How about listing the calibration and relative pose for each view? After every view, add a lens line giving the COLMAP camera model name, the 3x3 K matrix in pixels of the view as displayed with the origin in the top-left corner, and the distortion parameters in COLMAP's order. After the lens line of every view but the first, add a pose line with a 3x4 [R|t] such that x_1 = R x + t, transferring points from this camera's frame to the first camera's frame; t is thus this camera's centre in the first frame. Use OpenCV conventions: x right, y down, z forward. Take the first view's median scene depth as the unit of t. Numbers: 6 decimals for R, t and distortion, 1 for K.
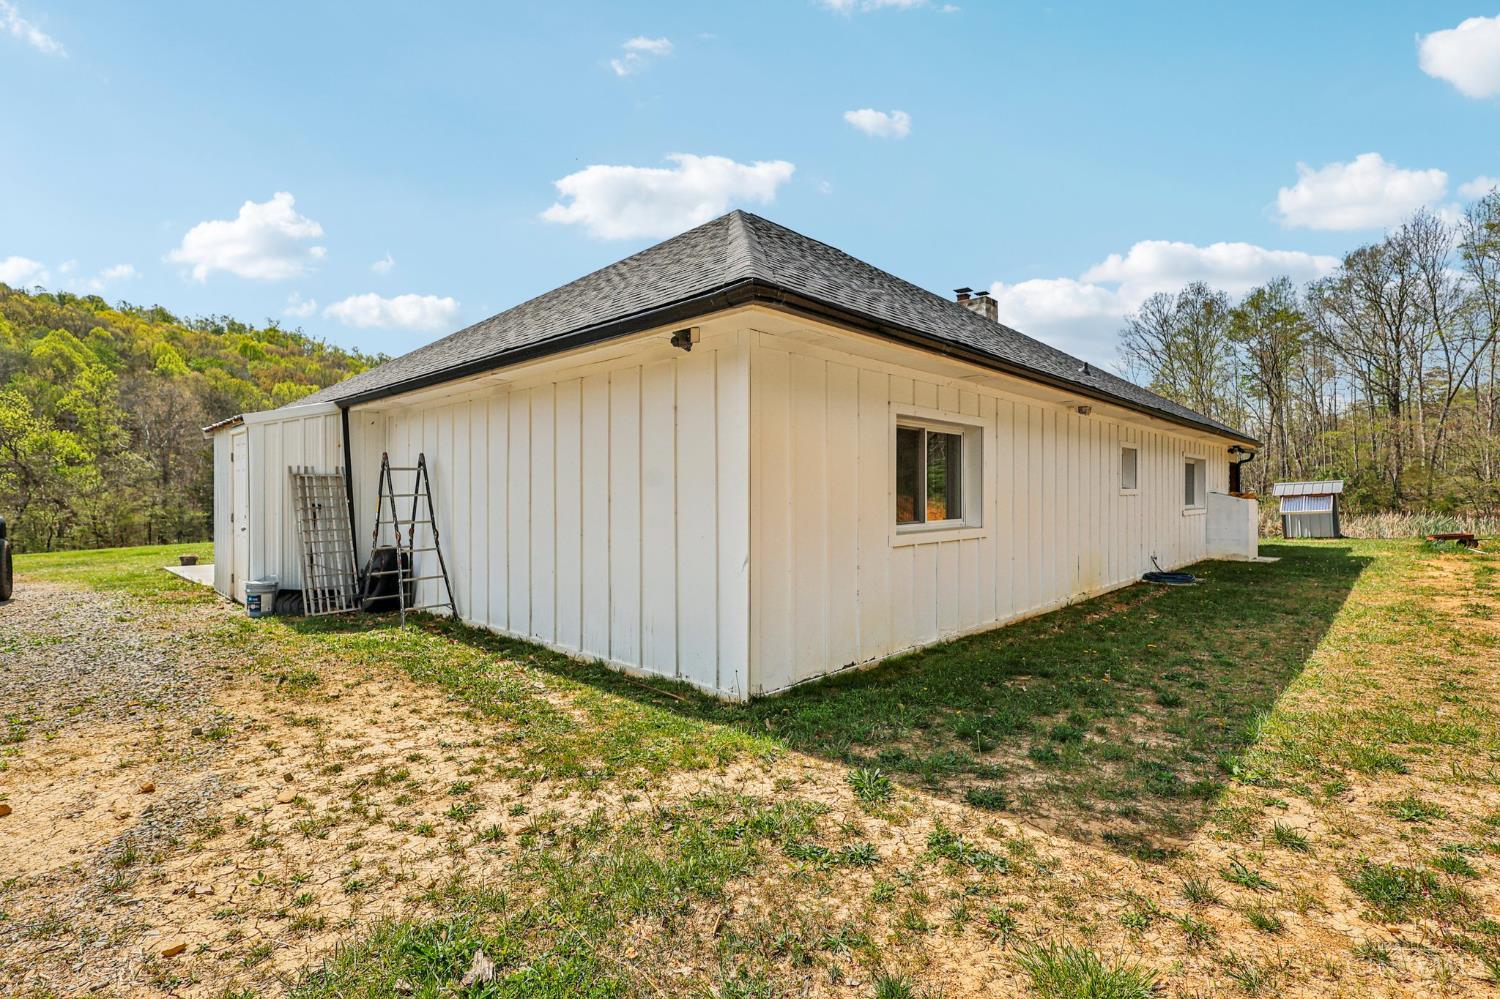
lens RADIAL K [[695.7, 0, 743.8], [0, 695.7, 493.6], [0, 0, 1]] dist [-0.002955, 0.002989]
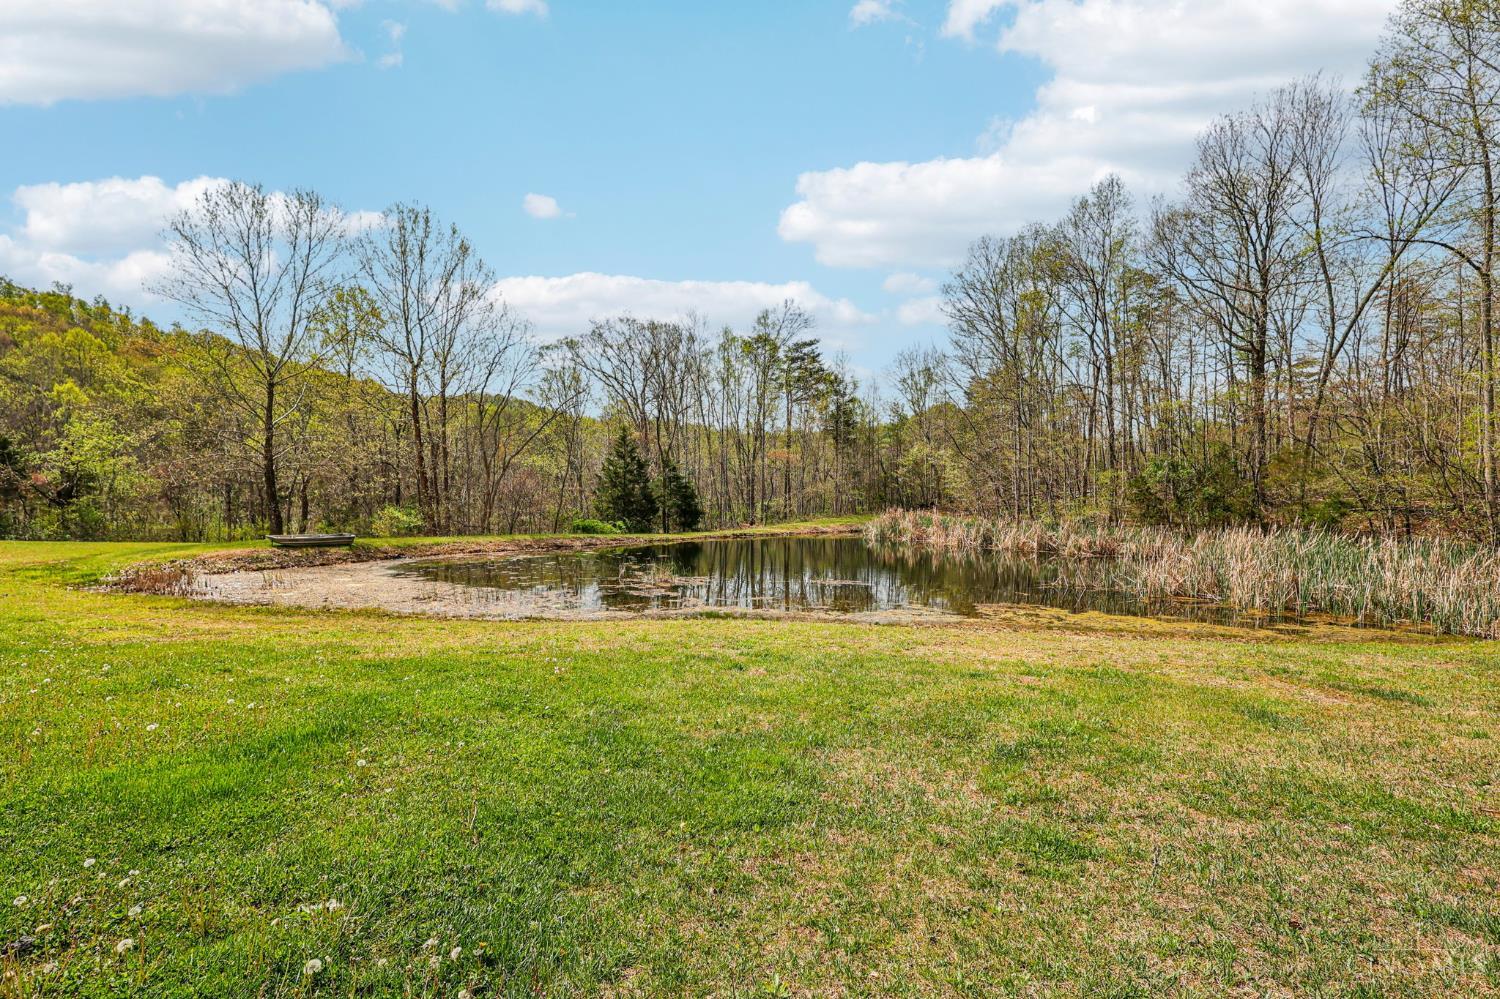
lens RADIAL K [[695.7, 0, 755.6], [0, 695.7, 505.4], [0, 0, 1]] dist [-0.002955, 0.002989]
pose [[0.992438, 0.012126, 0.122149, 0.373837], [-0.013530, 0.999852, 0.010671, 0.008110], [-0.122001, -0.012243, 0.992454, 0.391520]]
